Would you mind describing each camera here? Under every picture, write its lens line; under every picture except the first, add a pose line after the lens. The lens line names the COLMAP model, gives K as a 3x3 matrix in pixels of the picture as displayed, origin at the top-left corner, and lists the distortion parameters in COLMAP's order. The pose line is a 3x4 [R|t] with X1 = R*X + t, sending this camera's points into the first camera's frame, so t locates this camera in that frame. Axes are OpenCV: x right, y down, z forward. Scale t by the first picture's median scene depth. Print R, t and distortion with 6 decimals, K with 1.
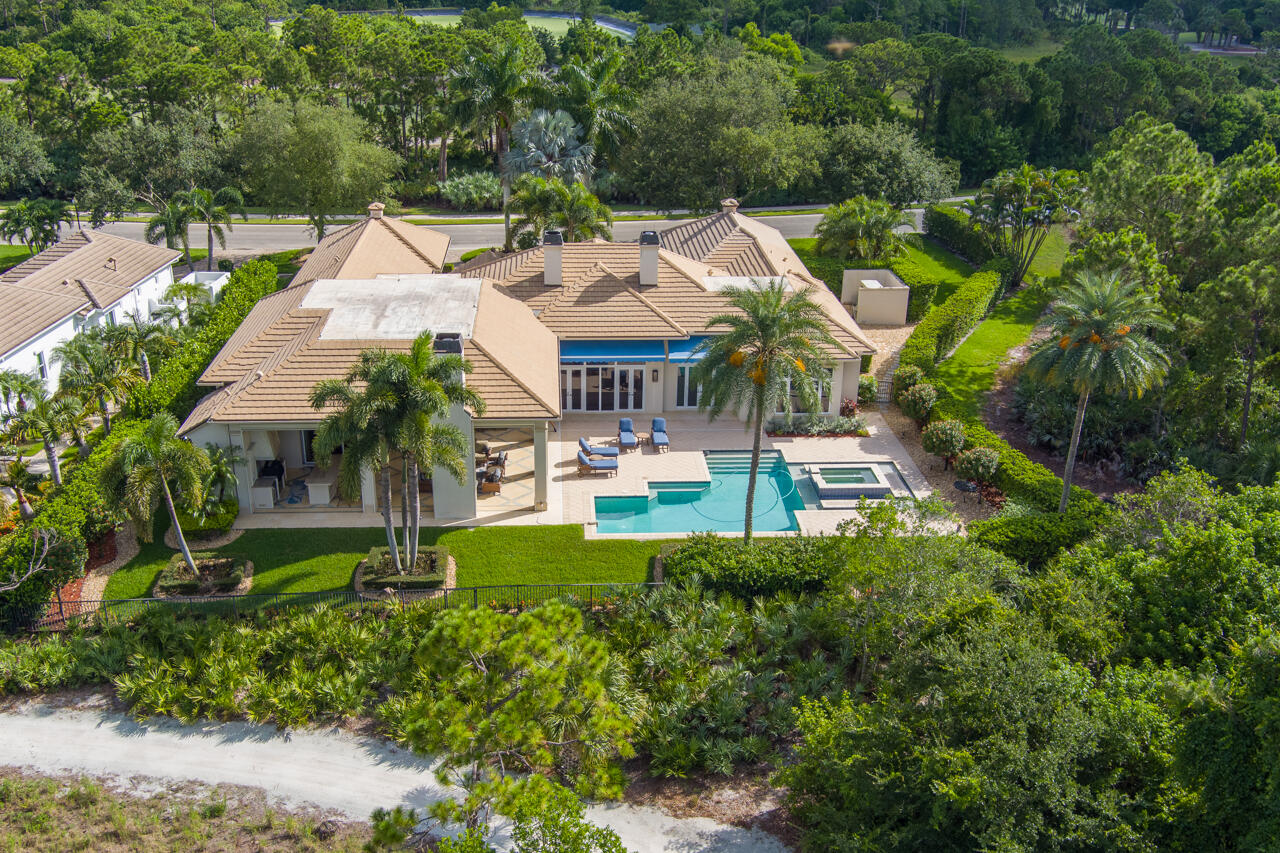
lens RADIAL K [[1334.0, 0, 640.0], [0, 1334.0, 426.5], [0, 0, 1]] dist [0.004868, 0.007702]
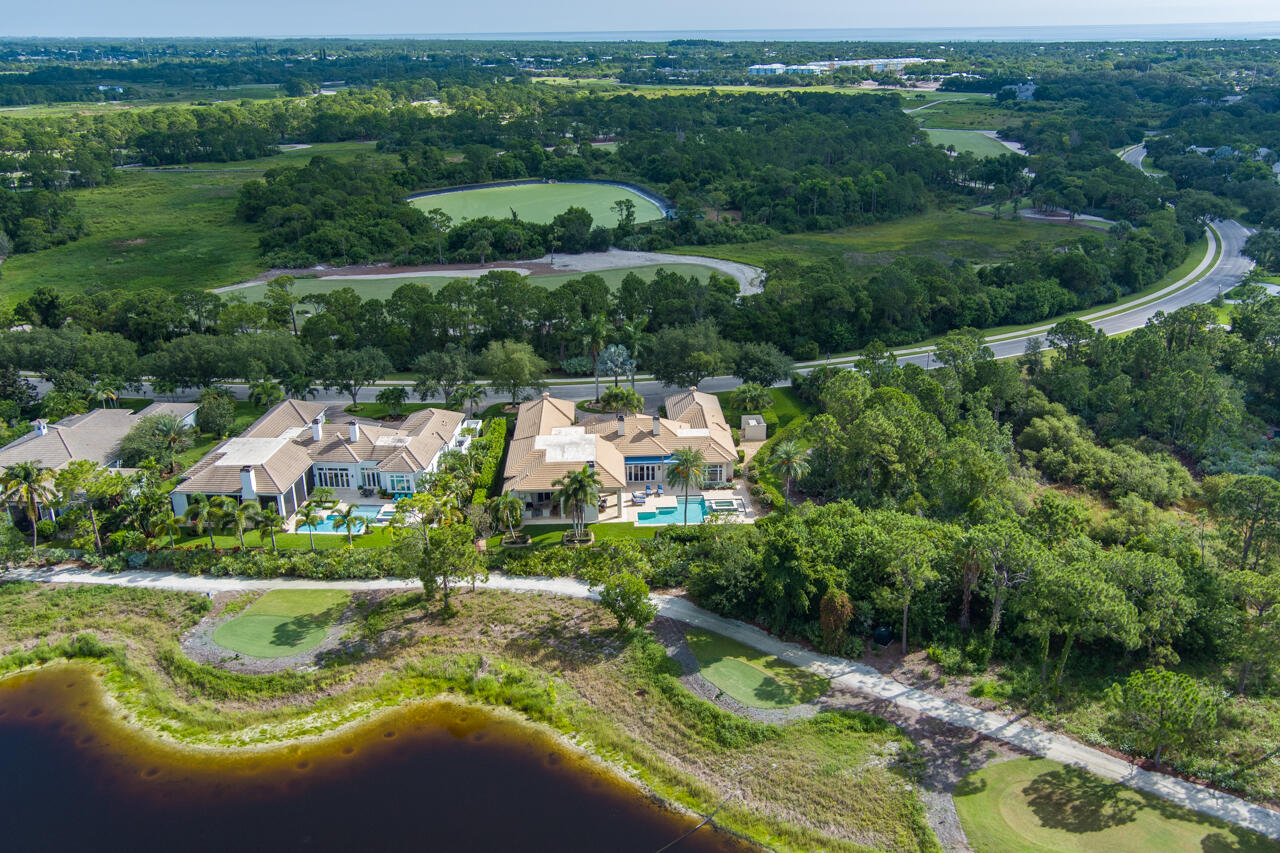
lens RADIAL K [[1334.0, 0, 640.0], [0, 1334.0, 426.5], [0, 0, 1]] dist [0.004868, 0.007702]
pose [[0.999226, -0.018217, -0.034858, 0.077510], [0.017695, 0.999728, -0.015223, -0.092478], [0.035126, 0.014594, 0.999276, -1.950088]]
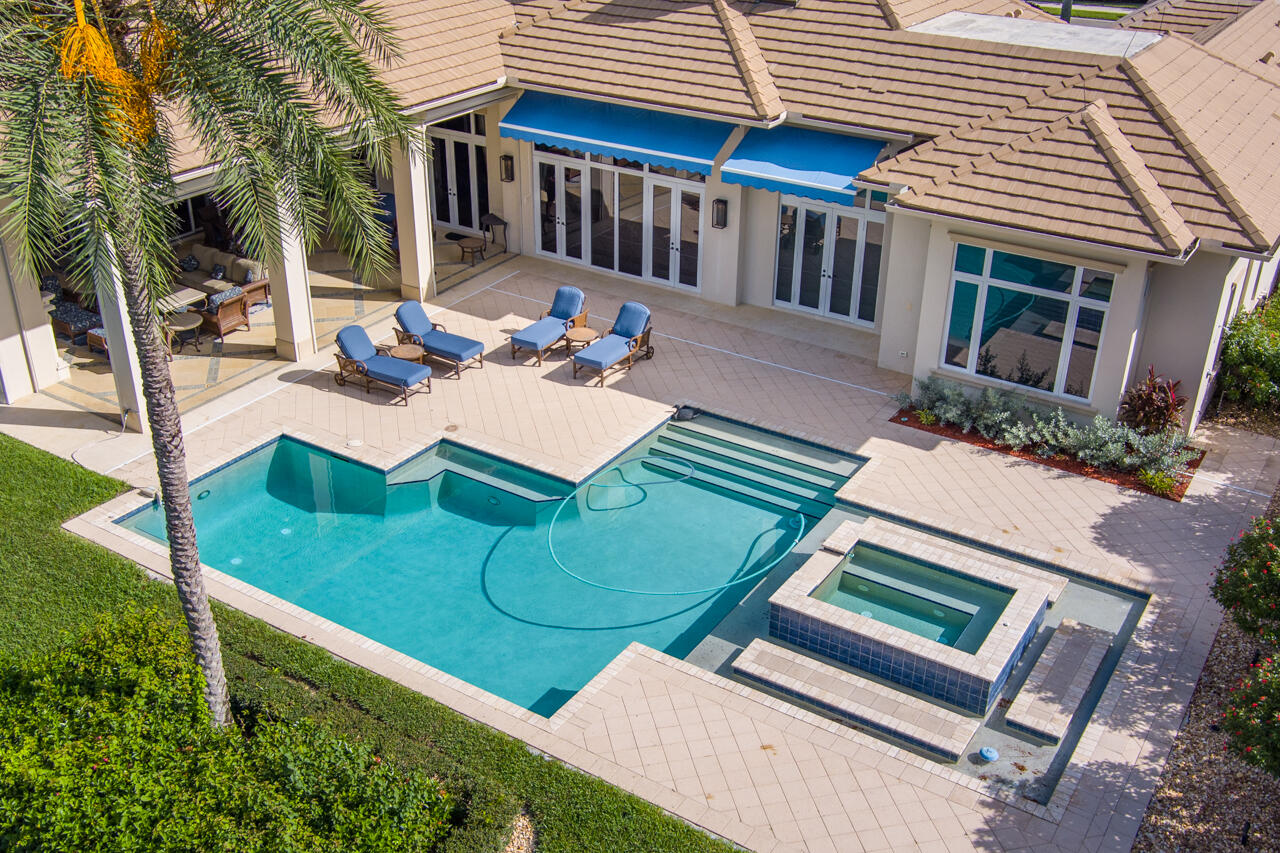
lens RADIAL K [[1334.0, 0, 640.0], [0, 1334.0, 426.5], [0, 0, 1]] dist [0.004868, 0.007702]
pose [[0.801003, 0.262413, -0.538083, 0.263452], [-0.217058, 0.964955, 0.147472, -0.033038], [0.557924, -0.001330, 0.829891, 0.709844]]
